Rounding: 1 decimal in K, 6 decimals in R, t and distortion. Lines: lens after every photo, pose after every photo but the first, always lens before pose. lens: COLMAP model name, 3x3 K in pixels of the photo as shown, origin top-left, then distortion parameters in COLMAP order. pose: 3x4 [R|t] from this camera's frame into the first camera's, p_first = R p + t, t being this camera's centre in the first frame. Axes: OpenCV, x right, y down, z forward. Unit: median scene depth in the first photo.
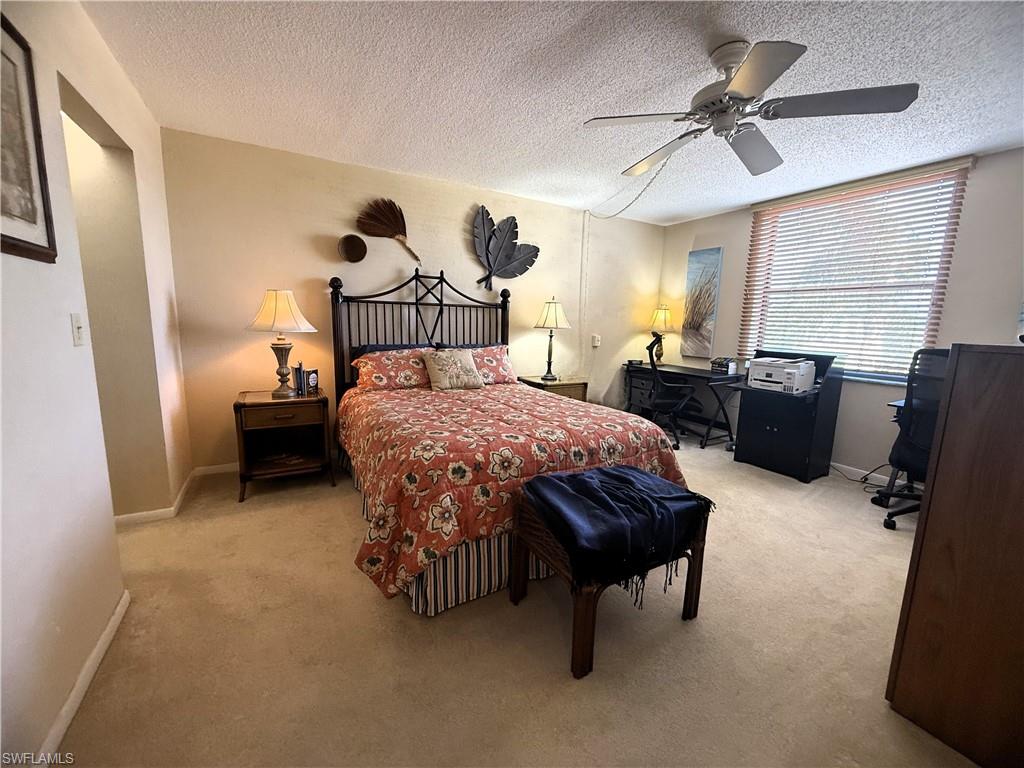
lens RADIAL K [[411.1, 0, 506.3], [0, 411.1, 390.7], [0, 0, 1]] dist [-0.001571, 0.000125]
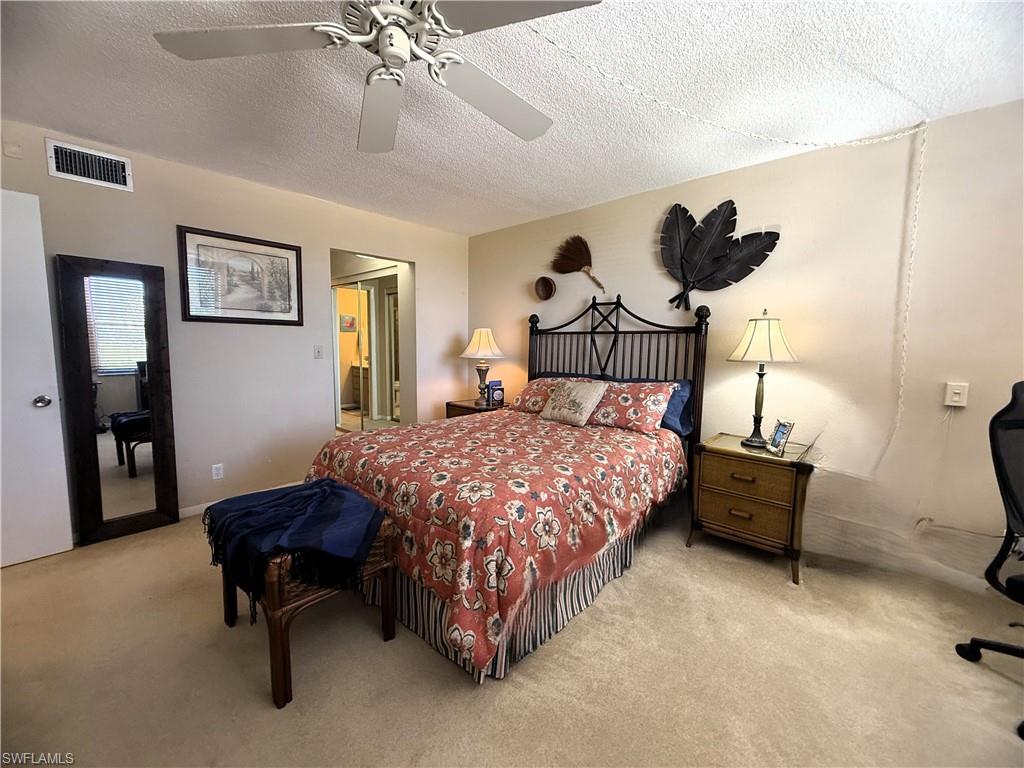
lens RADIAL K [[411.1, 0, 505.7], [0, 411.1, 388.6], [0, 0, 1]] dist [-0.001571, 0.000125]
pose [[0.298894, 0.080751, -0.950864, 0.633481], [-0.166586, 0.985529, 0.031330, -0.077163], [0.939634, 0.149037, 0.308021, 0.519685]]
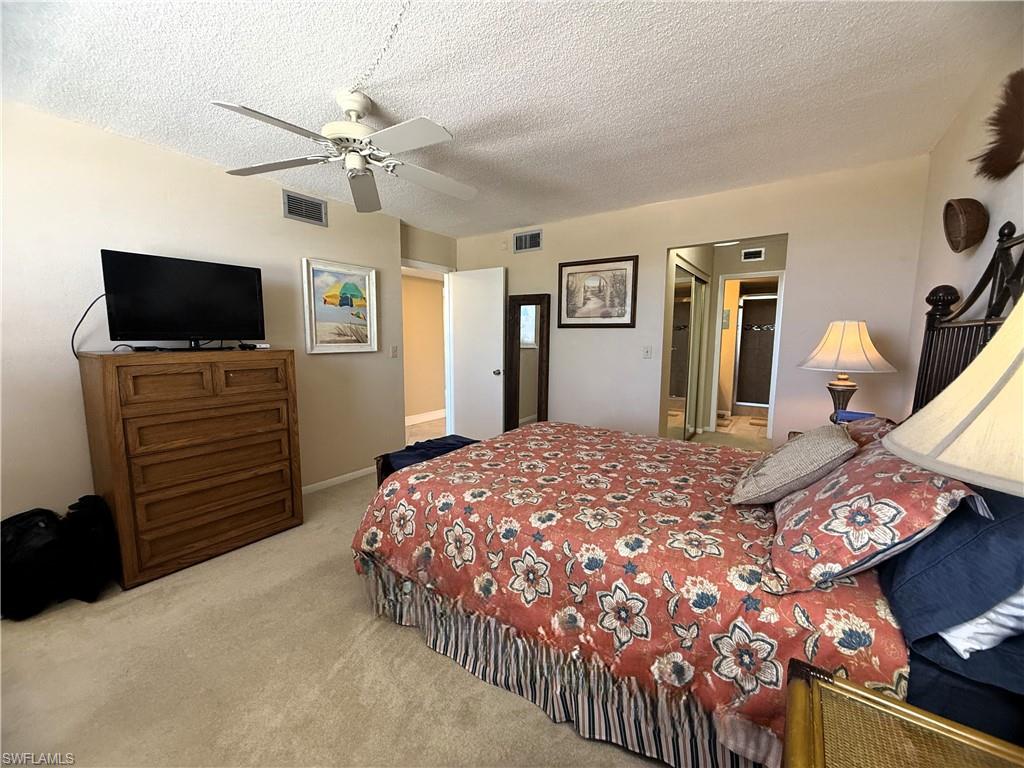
lens RADIAL K [[411.1, 0, 502.2], [0, 411.1, 380.4], [0, 0, 1]] dist [-0.001571, 0.000125]
pose [[-0.911849, 0.010420, -0.410393, 0.313976], [-0.100495, 0.963596, 0.247757, -0.203832], [0.398034, 0.267159, -0.877607, 1.141725]]
